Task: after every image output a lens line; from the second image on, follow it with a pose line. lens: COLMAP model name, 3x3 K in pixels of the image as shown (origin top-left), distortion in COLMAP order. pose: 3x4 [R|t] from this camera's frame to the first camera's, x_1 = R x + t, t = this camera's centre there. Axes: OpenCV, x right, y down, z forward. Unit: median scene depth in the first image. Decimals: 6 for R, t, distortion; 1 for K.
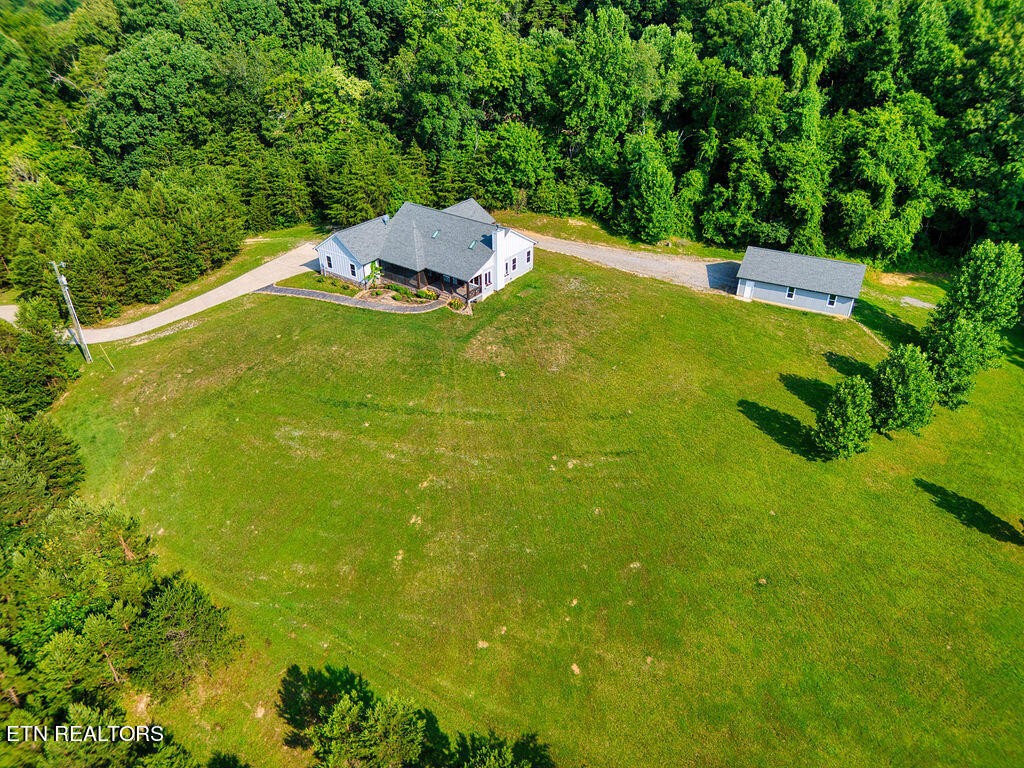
lens RADIAL K [[719.6, 0, 508.5], [0, 719.6, 384.1], [0, 0, 1]] dist [0.076524, -0.080586]
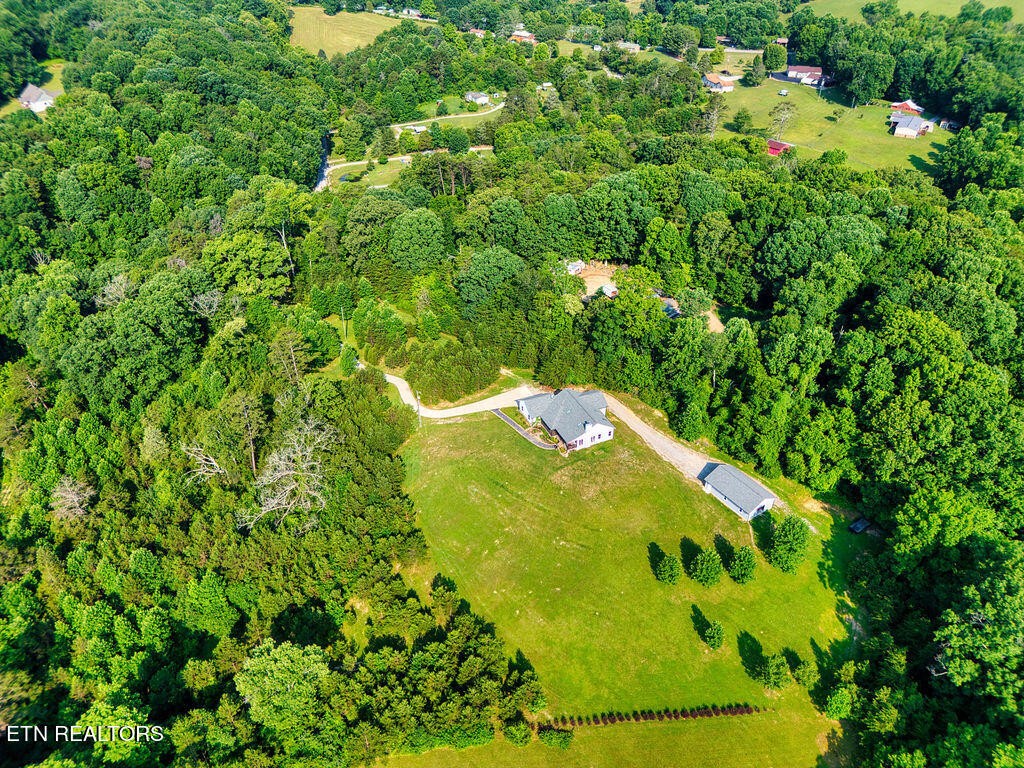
lens RADIAL K [[719.6, 0, 508.5], [0, 719.6, 384.1], [0, 0, 1]] dist [0.076524, -0.080586]
pose [[0.869221, 0.285767, -0.403475, 0.559337], [-0.260140, 0.958297, 0.118298, -0.475926], [0.420455, 0.002133, 0.907311, -0.965604]]
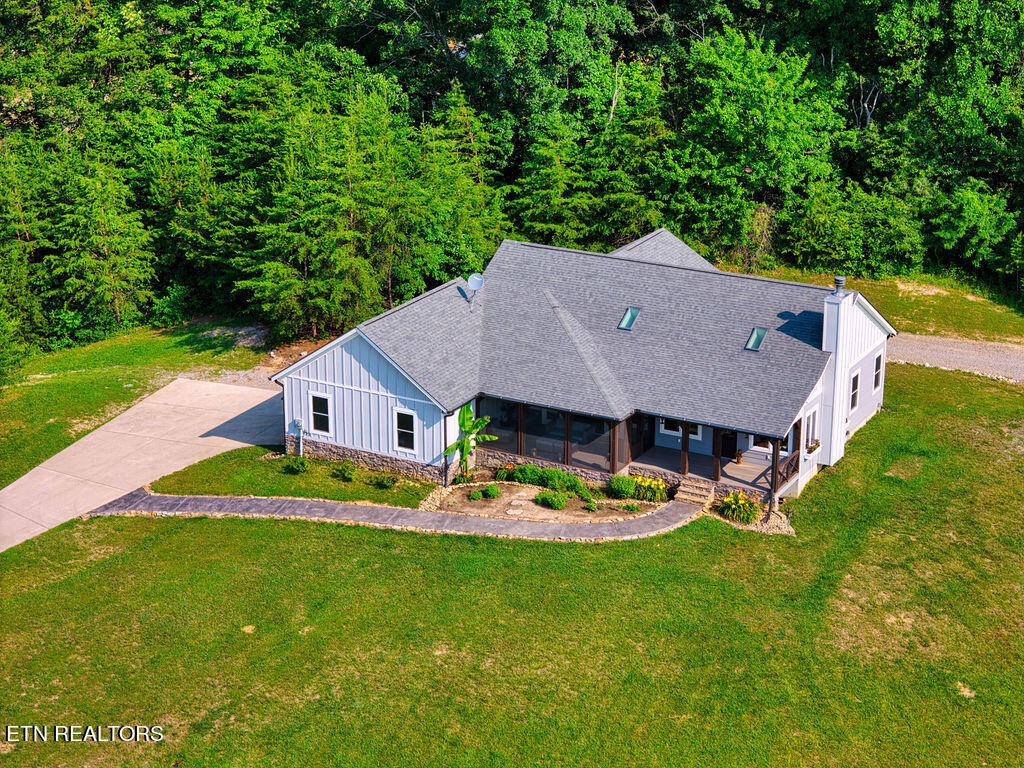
lens RADIAL K [[2044.5, 0, 512.0], [0, 2044.5, 384.0], [0, 0, 1]] dist [-0.192468, 0.254924]
pose [[0.990716, -0.044860, 0.128333, -0.276443], [0.071641, 0.974554, -0.212397, 0.026782], [-0.115540, 0.219619, 0.968720, 0.059814]]
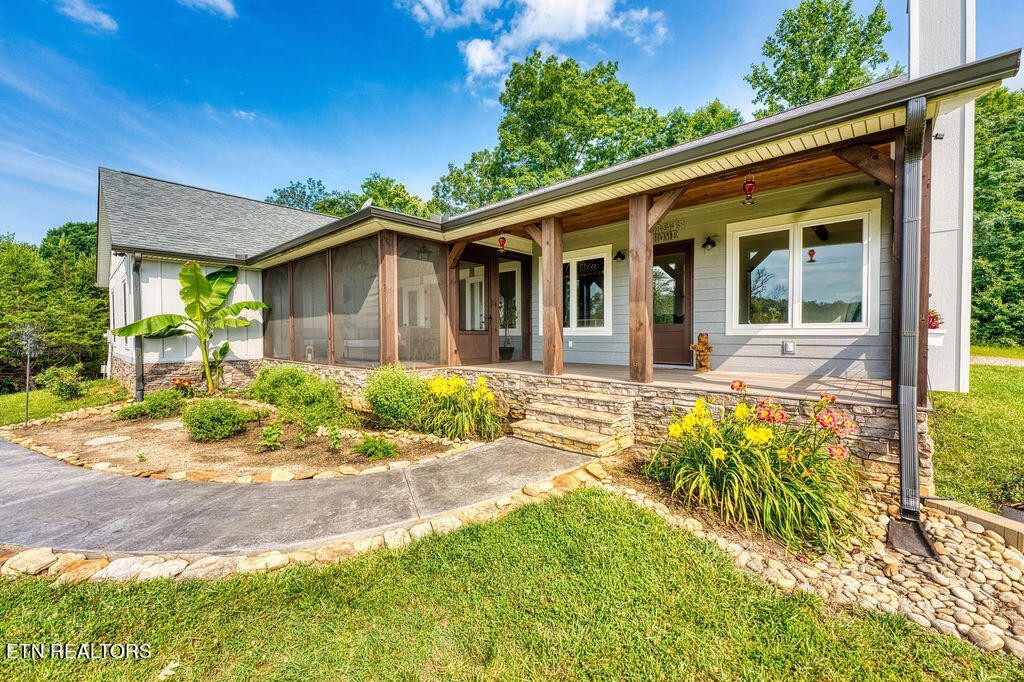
lens RADIAL K [[408.6, 0, 508.6], [0, 408.6, 343.9], [0, 0, 1]] dist [0.002711, -0.000132]
pose [[0.993448, -0.007384, -0.114046, -0.085286], [-0.050809, 0.865331, -0.498619, -0.091155], [0.102370, 0.501147, 0.859286, 0.876538]]
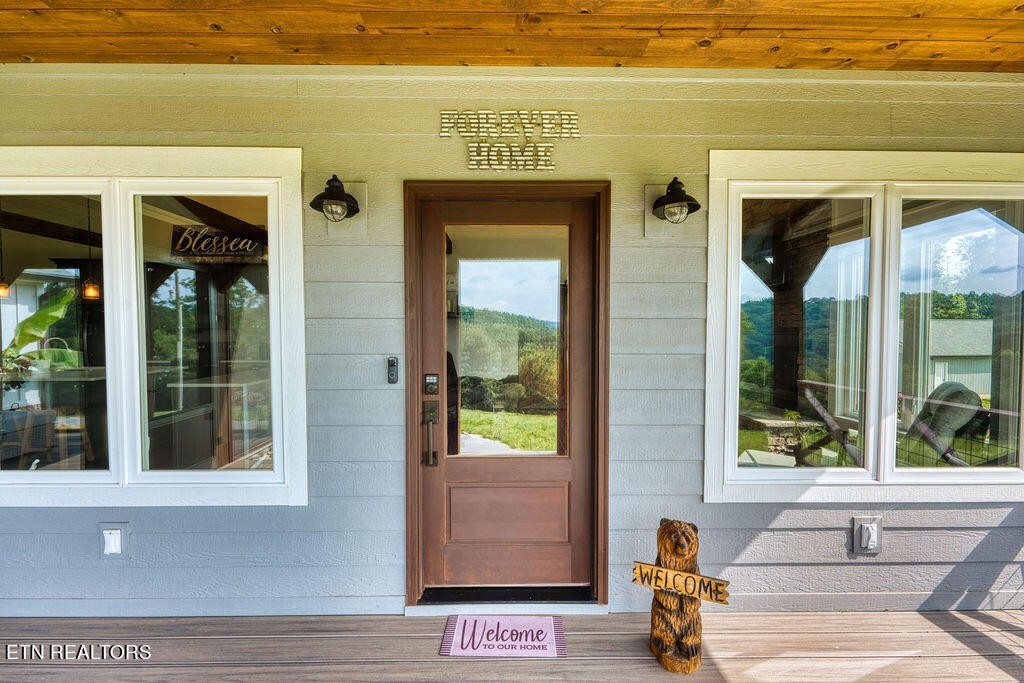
lens RADIAL K [[408.6, 0, 508.6], [0, 408.6, 344.4], [0, 0, 1]] dist [0.002711, -0.000132]
pose [[0.799374, -0.022809, 0.600401, -0.077405], [0.316251, 0.865626, -0.388172, -0.134614], [-0.510869, 0.500172, 0.699172, 0.929285]]
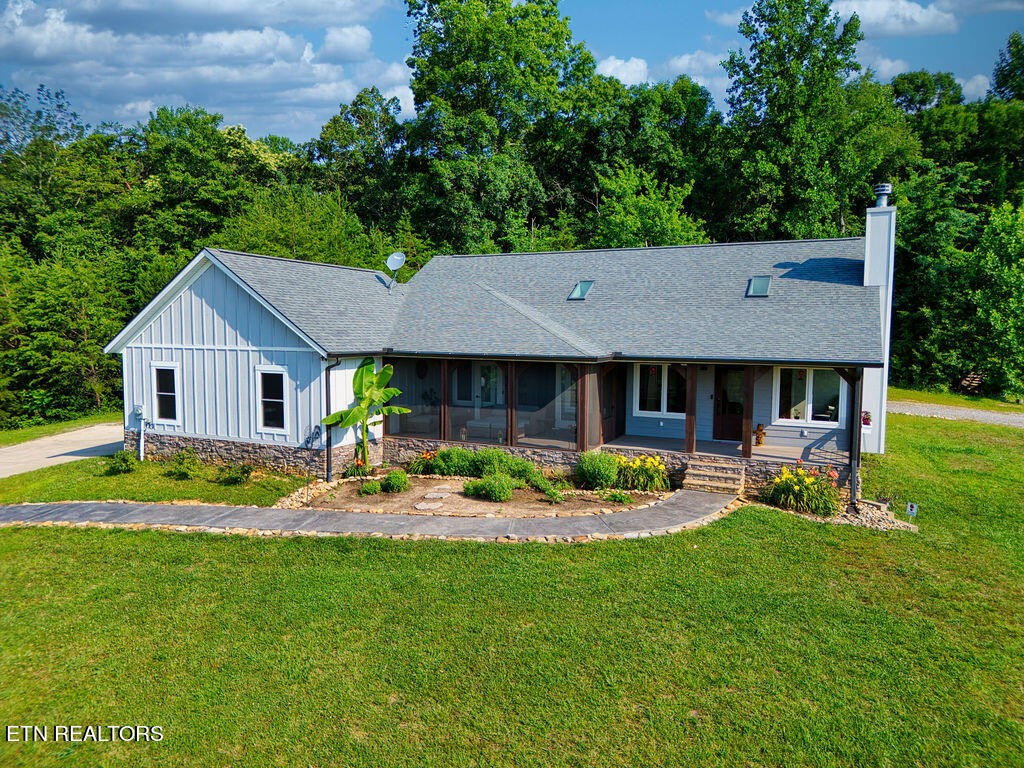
lens RADIAL K [[719.6, 0, 508.5], [0, 719.6, 384.1], [0, 0, 1]] dist [0.076524, -0.080586]
pose [[0.981084, -0.011225, 0.193257, -0.178894], [0.098041, 0.889626, -0.446041, -0.049845], [-0.166920, 0.456551, 0.873899, 0.753221]]
